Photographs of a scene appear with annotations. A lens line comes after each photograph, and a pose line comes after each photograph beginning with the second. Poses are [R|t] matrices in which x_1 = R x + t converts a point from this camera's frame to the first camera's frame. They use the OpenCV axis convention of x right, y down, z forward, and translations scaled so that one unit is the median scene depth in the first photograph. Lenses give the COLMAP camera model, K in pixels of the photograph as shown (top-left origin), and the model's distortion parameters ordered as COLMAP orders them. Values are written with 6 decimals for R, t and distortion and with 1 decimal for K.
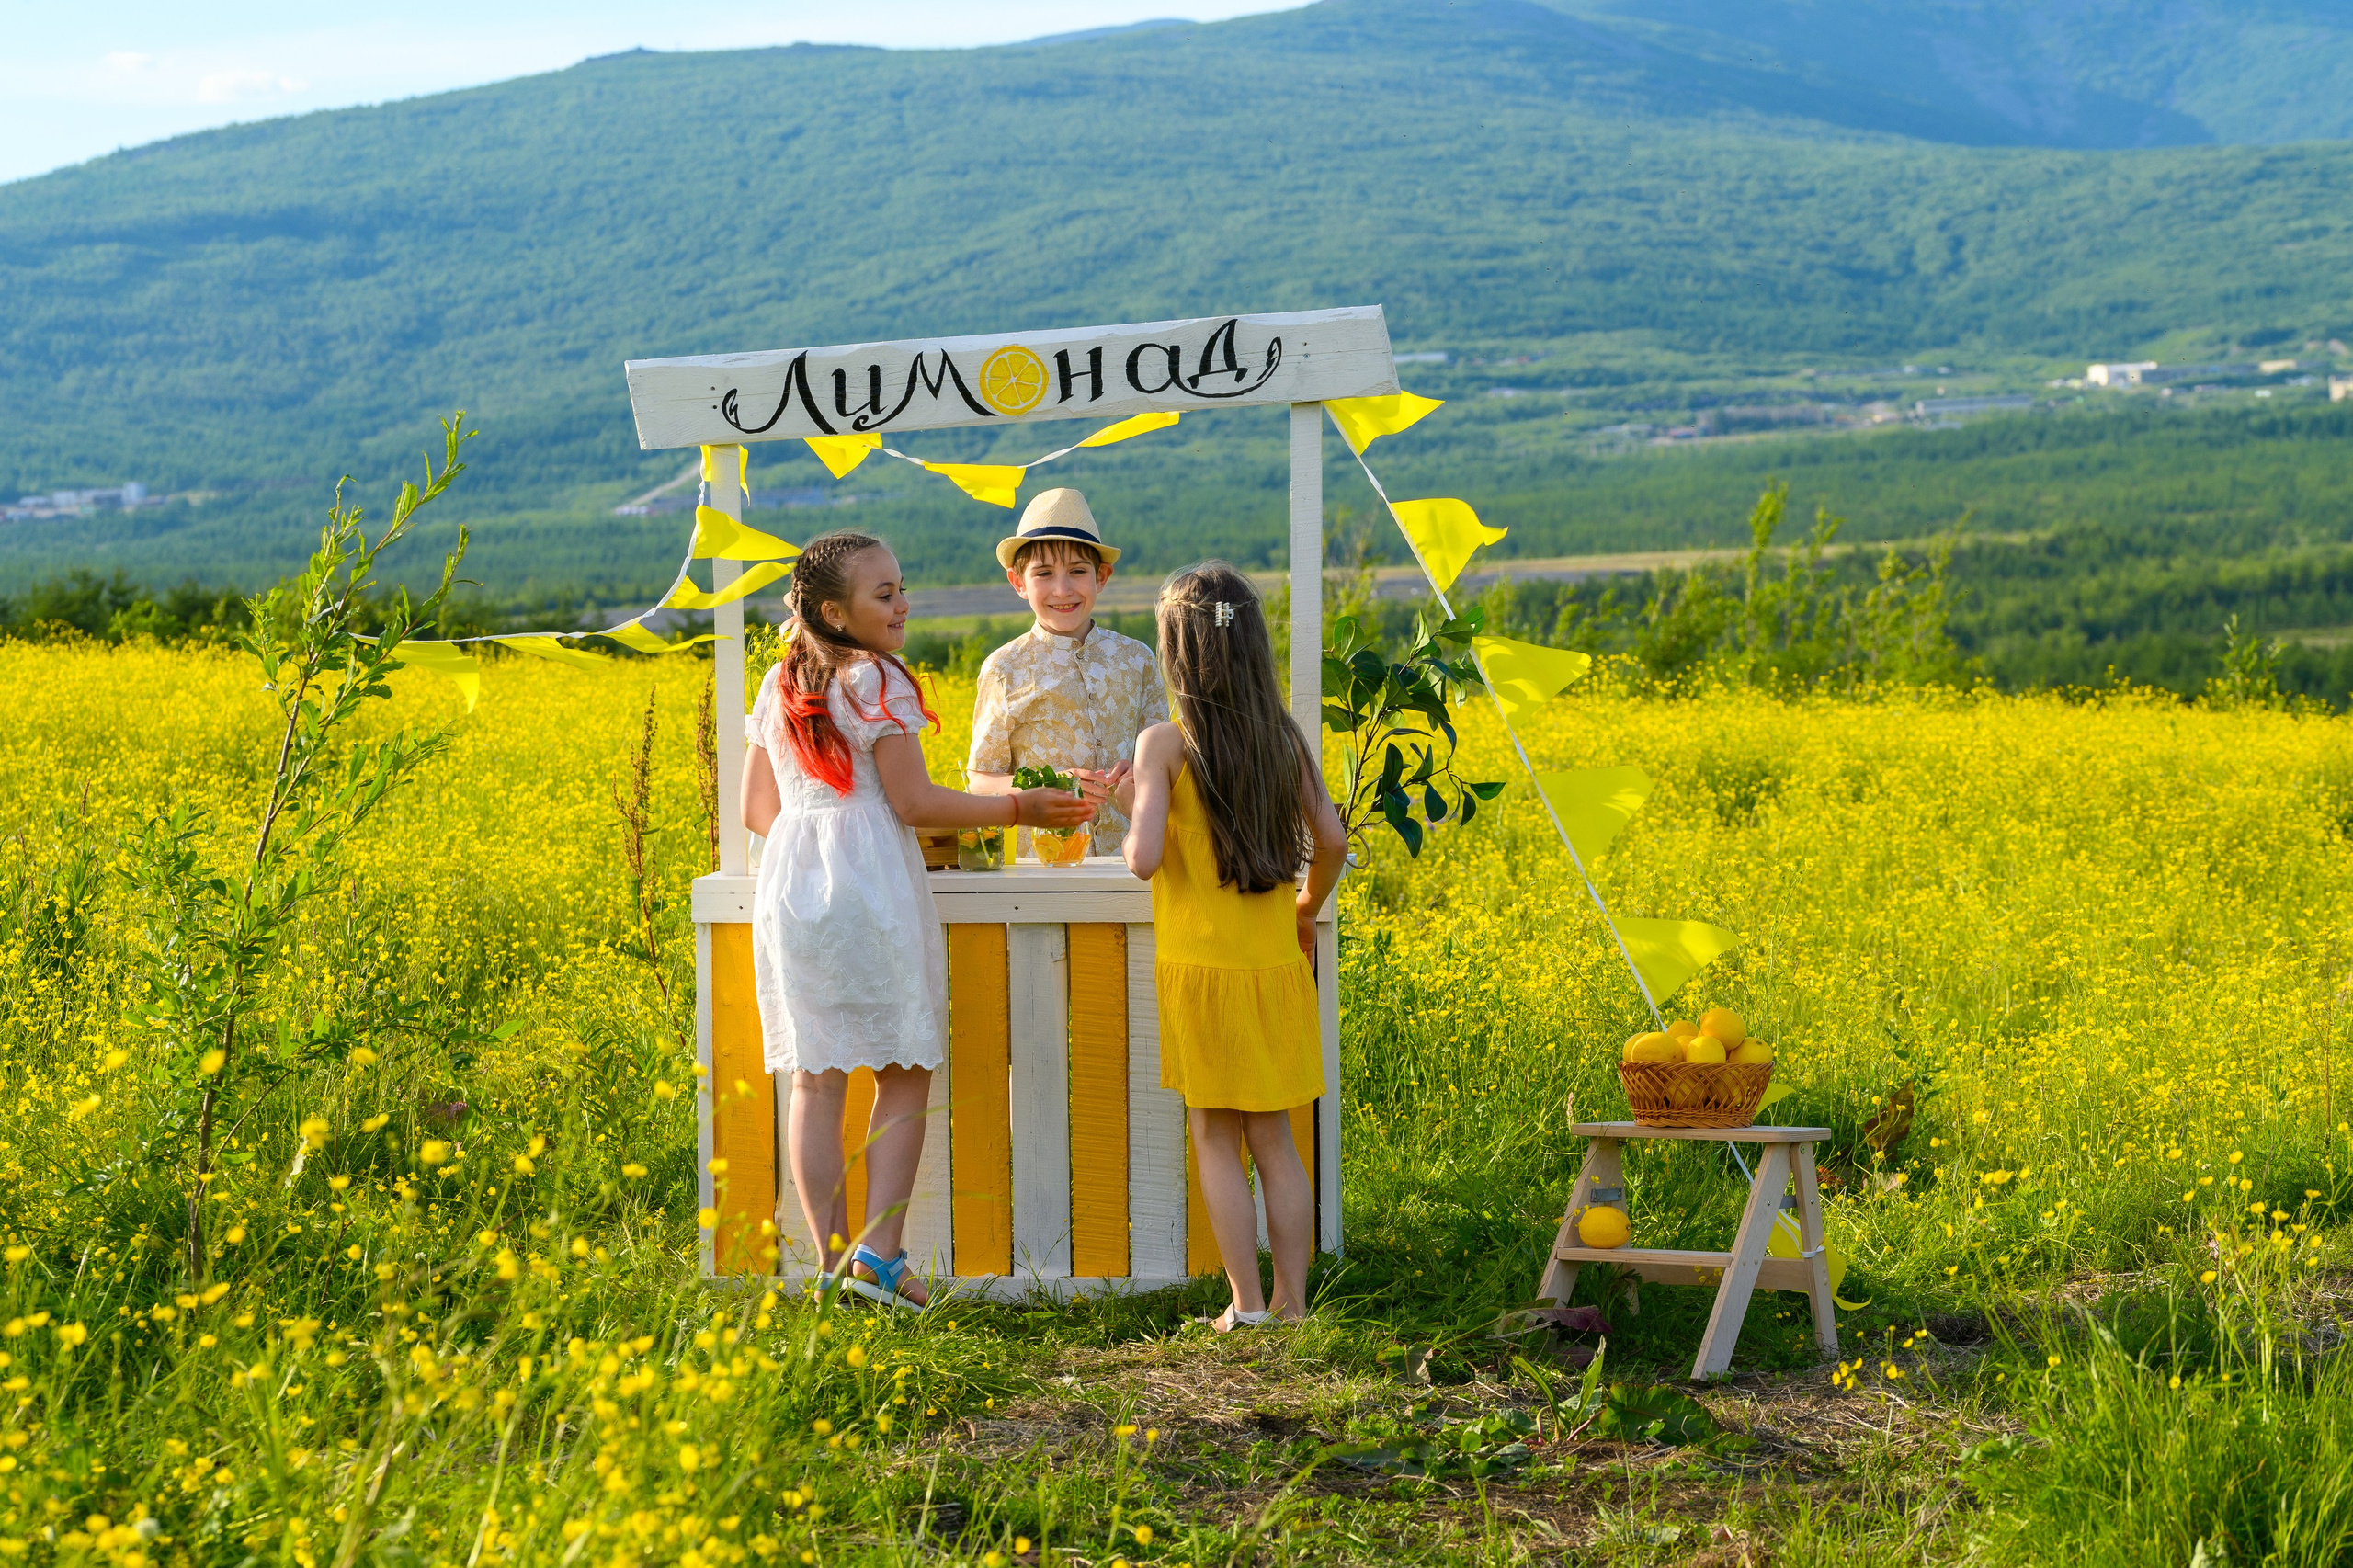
lens RADIAL K [[7020.7, 0, 1176.5], [0, 7020.7, 784.0], [0, 0, 1]] dist [-0.004262, 0.562932]
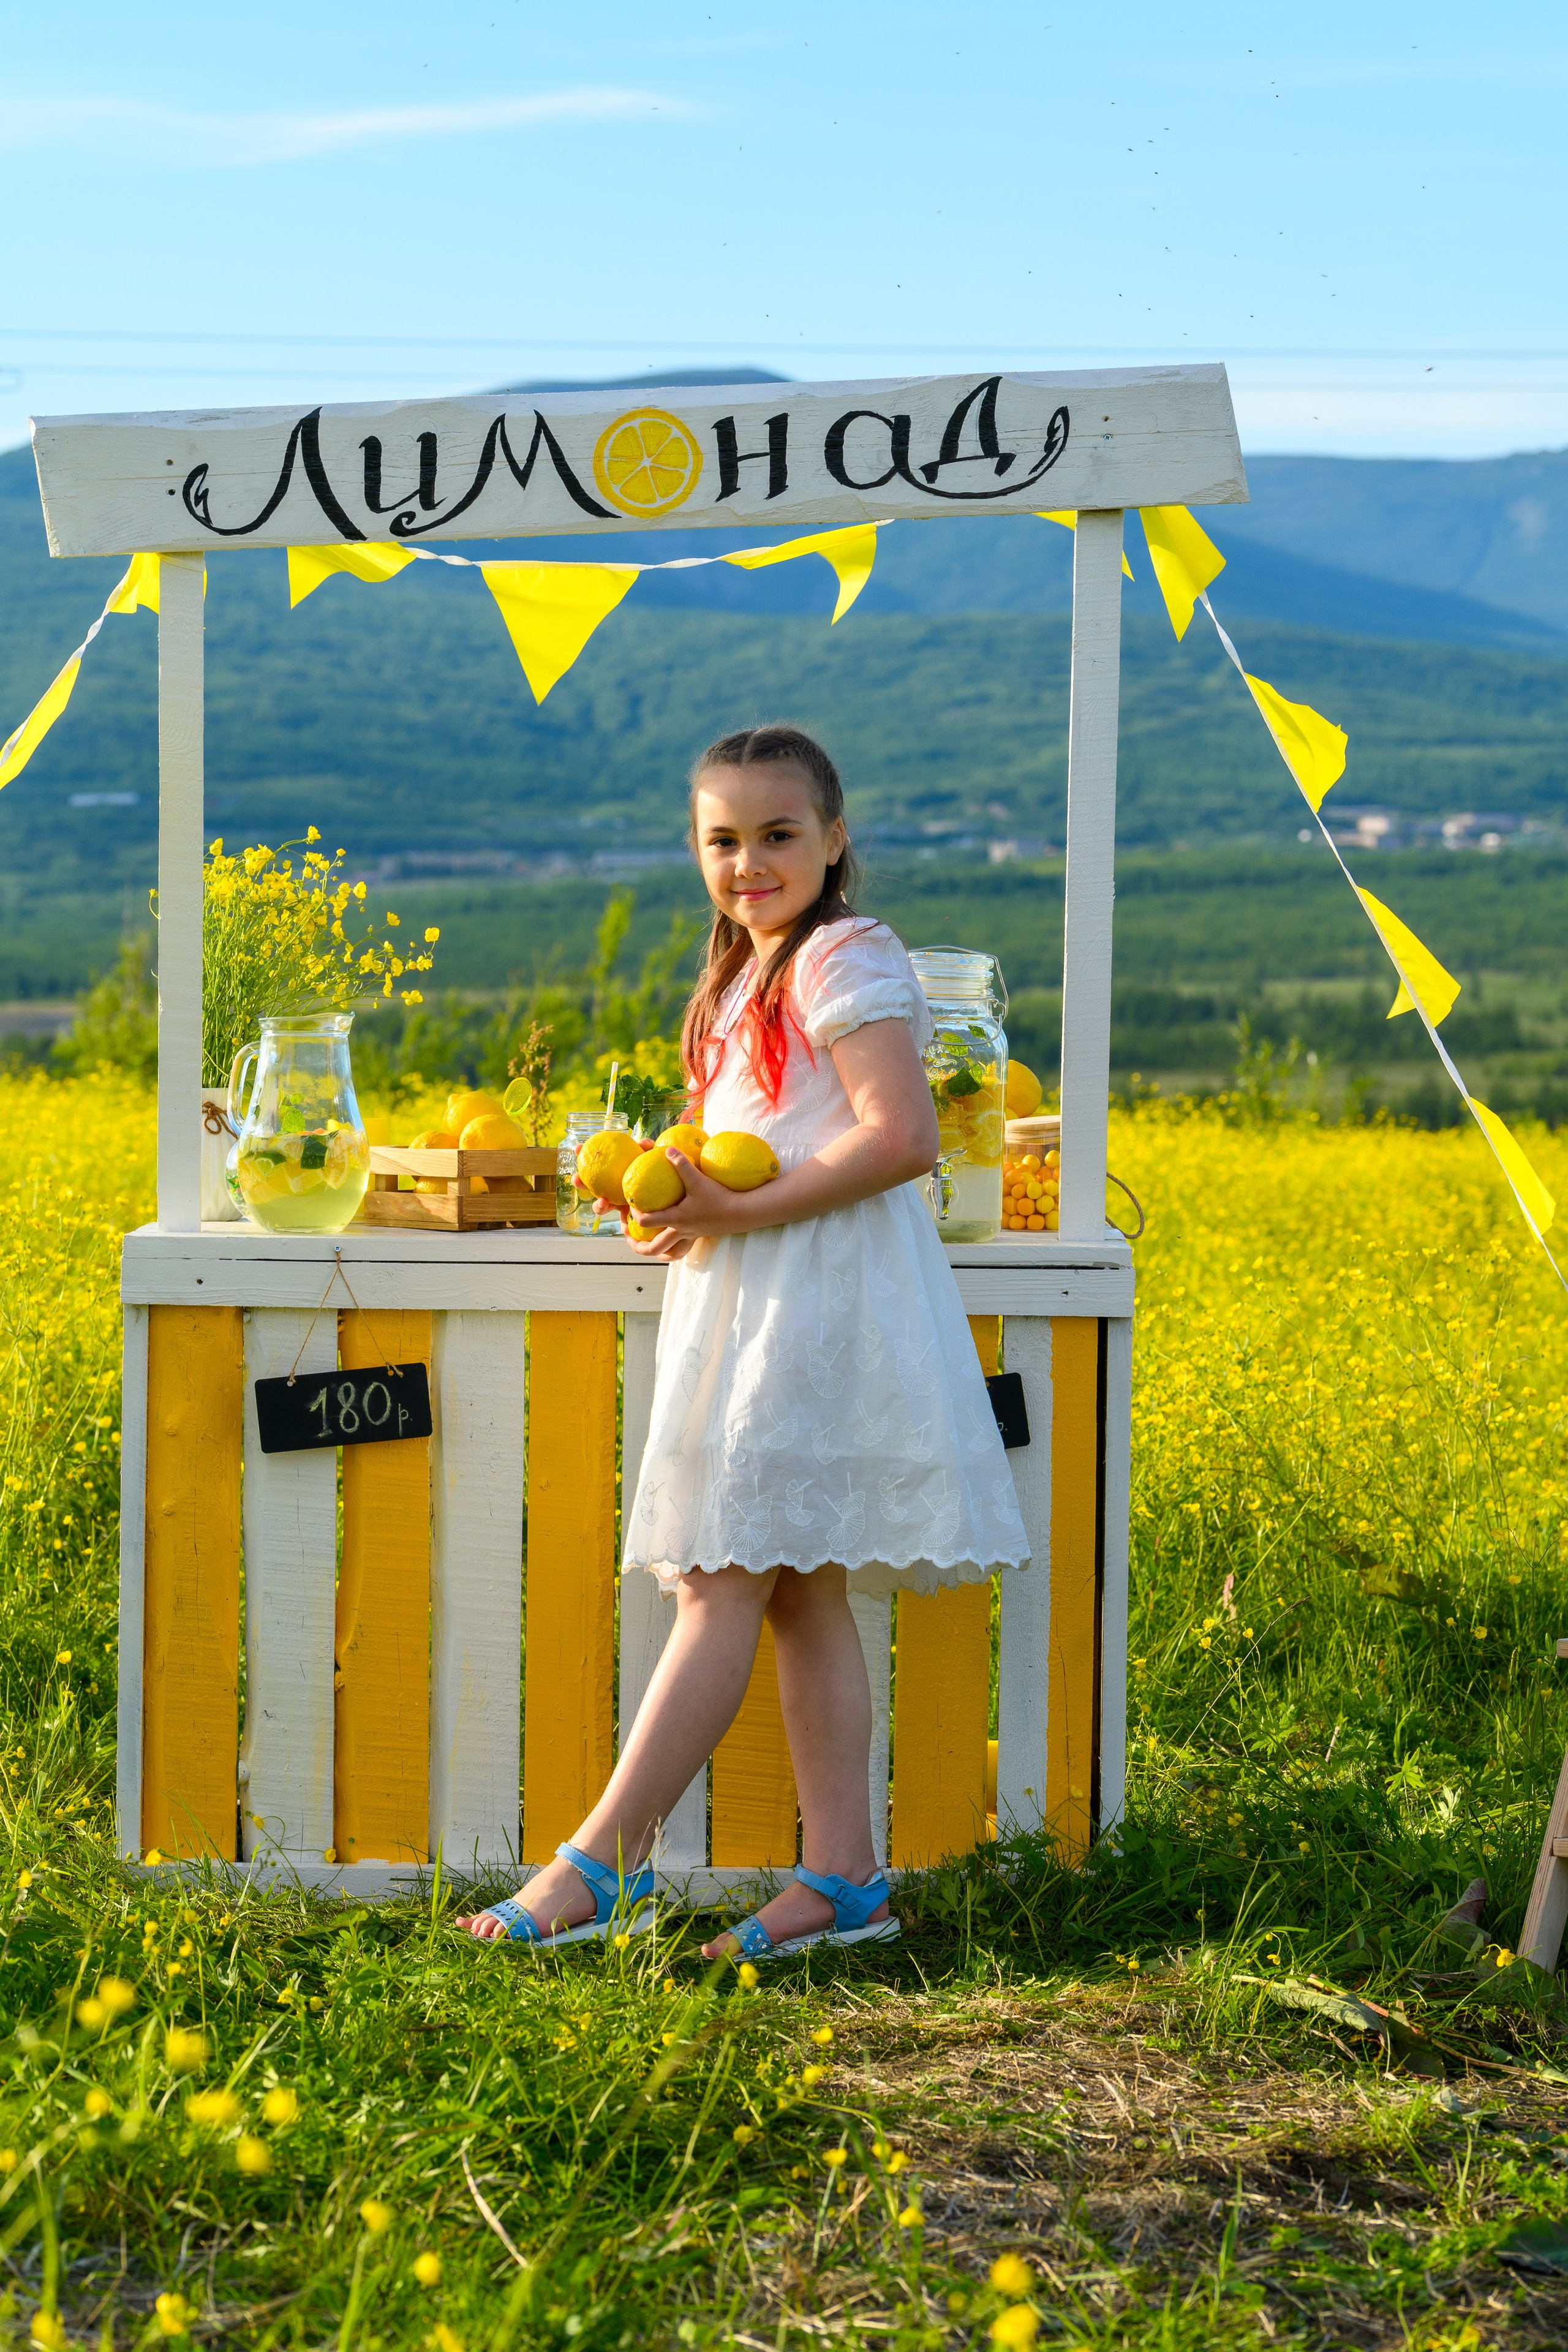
lens RADIAL K [[6761.9, 0, 781.4], [0, 6761.9, 1126.5], [0, 0, 1]] dist [-0.012859, 0.851846]
pose [[0.990172, 0.019210, 0.138528, -0.042146], [-0.017217, 0.999730, -0.015577, 0.005434], [-0.138789, 0.013039, 0.990236, 0.172408]]
